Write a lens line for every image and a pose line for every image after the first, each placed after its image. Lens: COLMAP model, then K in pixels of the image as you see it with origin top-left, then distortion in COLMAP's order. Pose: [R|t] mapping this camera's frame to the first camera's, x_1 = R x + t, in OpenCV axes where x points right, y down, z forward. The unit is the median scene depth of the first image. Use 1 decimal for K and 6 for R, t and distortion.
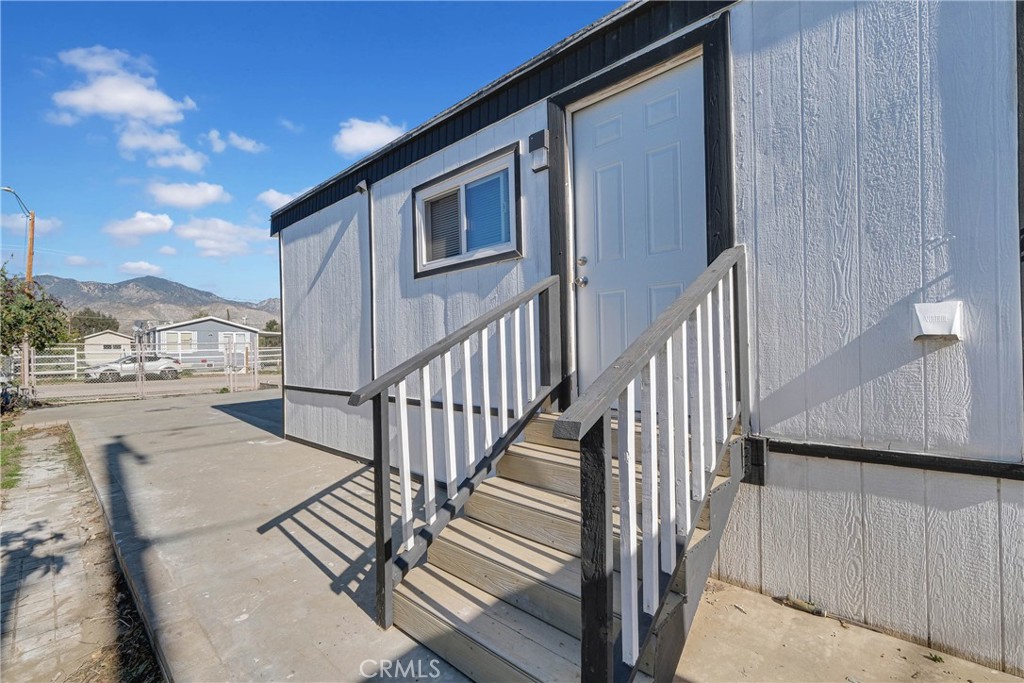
lens RADIAL K [[451.1, 0, 514.4], [0, 451.1, 348.4], [0, 0, 1]] dist [0.002491, 0.000850]
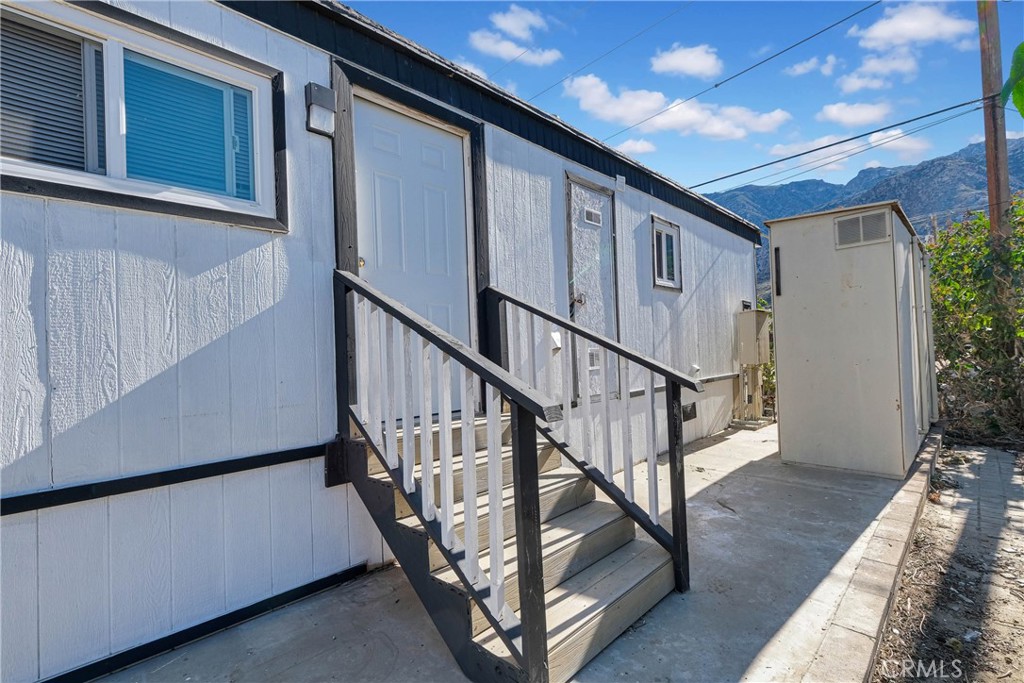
lens RADIAL K [[451.1, 0, 506.0], [0, 451.1, 343.8], [0, 0, 1]] dist [0.002491, 0.000850]
pose [[0.060065, 0.037880, 0.997475, -0.738989], [0.033044, 0.998657, -0.039915, 0.015996], [-0.997647, 0.035358, 0.058733, 0.678600]]
